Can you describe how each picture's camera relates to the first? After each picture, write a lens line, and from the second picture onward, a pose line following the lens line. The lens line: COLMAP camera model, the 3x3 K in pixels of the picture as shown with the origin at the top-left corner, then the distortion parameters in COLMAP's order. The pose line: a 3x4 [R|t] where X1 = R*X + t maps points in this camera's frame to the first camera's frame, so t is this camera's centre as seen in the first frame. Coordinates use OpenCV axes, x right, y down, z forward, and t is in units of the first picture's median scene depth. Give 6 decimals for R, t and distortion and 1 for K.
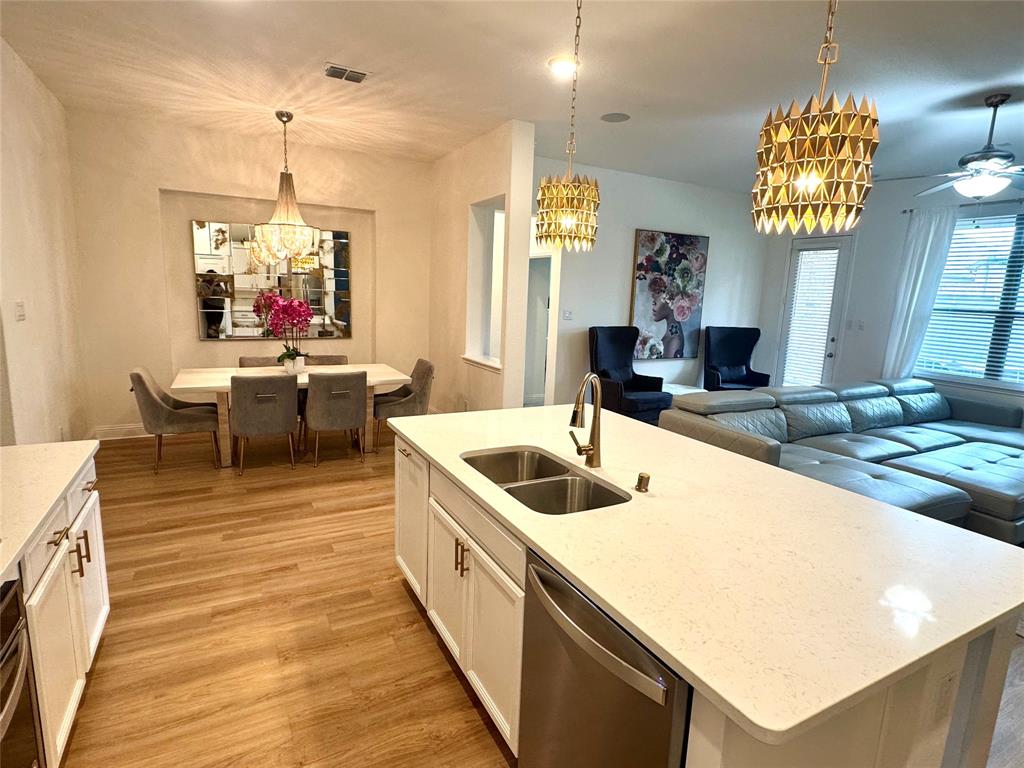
lens RADIAL K [[536.7, 0, 512.0], [0, 536.7, 384.0], [0, 0, 1]] dist [-0.000837, -0.000027]
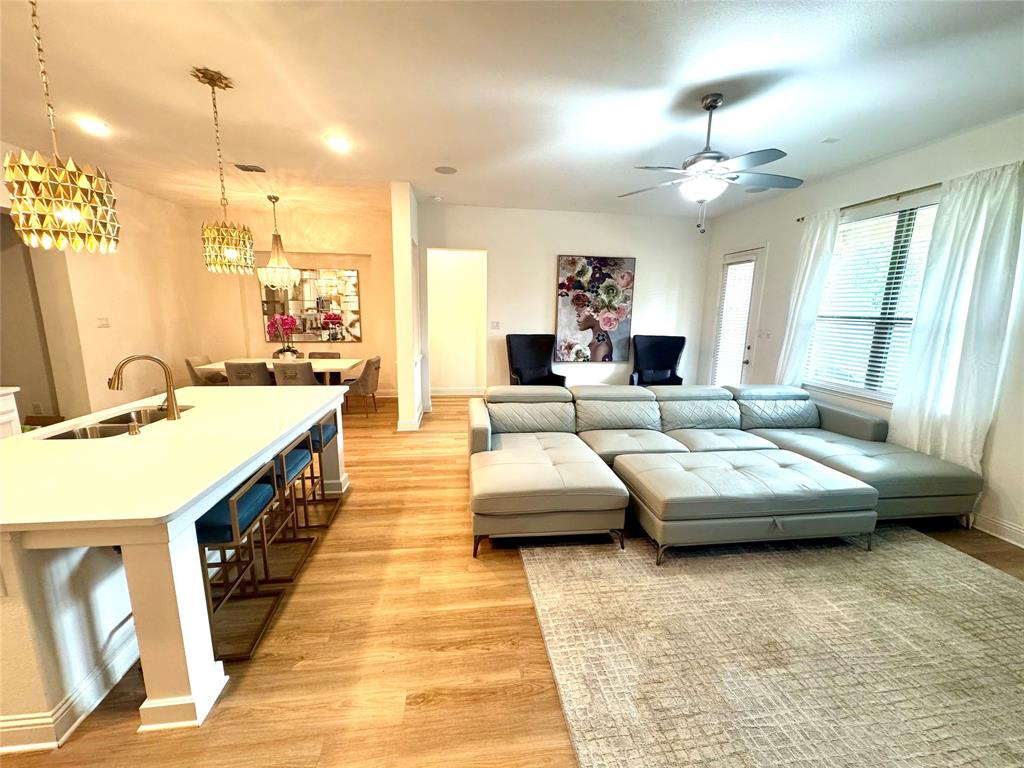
lens RADIAL K [[402.6, 0, 512.0], [0, 402.6, 384.0], [0, 0, 1]] dist [-0.001409, 0.000186]
pose [[0.937657, 0.043322, -0.344852, 0.452698], [-0.041507, 0.999058, 0.012650, -0.001005], [0.345075, 0.002453, 0.938572, 0.095641]]
